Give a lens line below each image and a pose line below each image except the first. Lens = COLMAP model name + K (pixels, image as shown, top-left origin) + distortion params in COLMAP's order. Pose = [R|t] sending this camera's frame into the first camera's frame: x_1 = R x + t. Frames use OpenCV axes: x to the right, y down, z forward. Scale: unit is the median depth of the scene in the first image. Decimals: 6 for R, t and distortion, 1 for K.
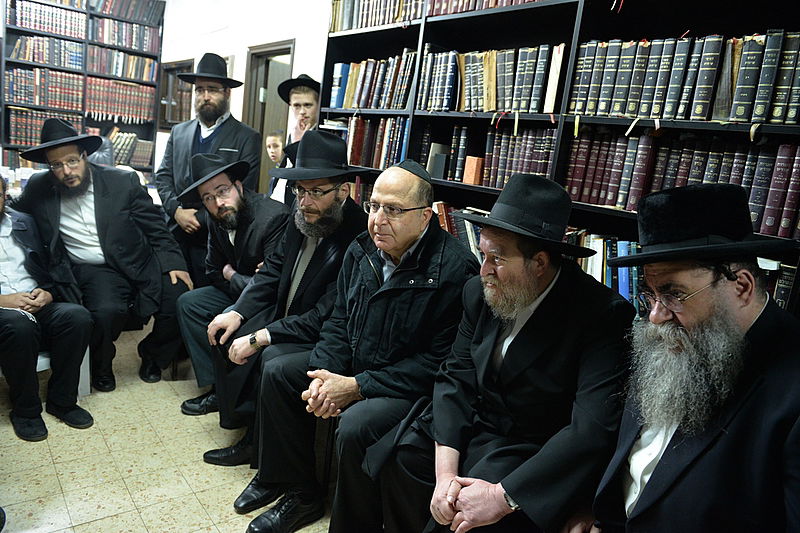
lens RADIAL K [[547.9, 0, 400.0], [0, 547.9, 266.5], [0, 0, 1]] dist [-0.051758, -0.000611]
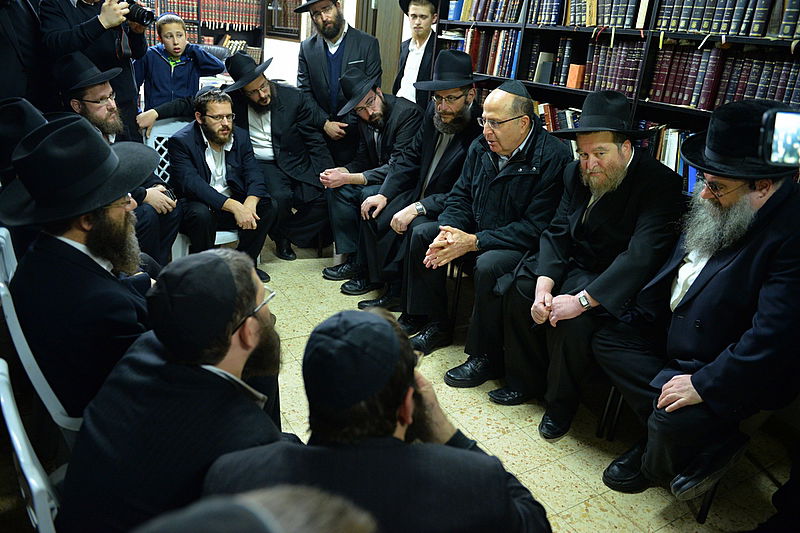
lens RADIAL K [[605.1, 0, 400.0], [0, 605.1, 266.5], [0, 0, 1]] dist [-0.037803, -0.000946]
pose [[0.989244, 0.016585, -0.145333, -0.048456], [0.005223, 0.988914, 0.148400, 0.038896], [0.146183, -0.147563, 0.978190, -0.407400]]
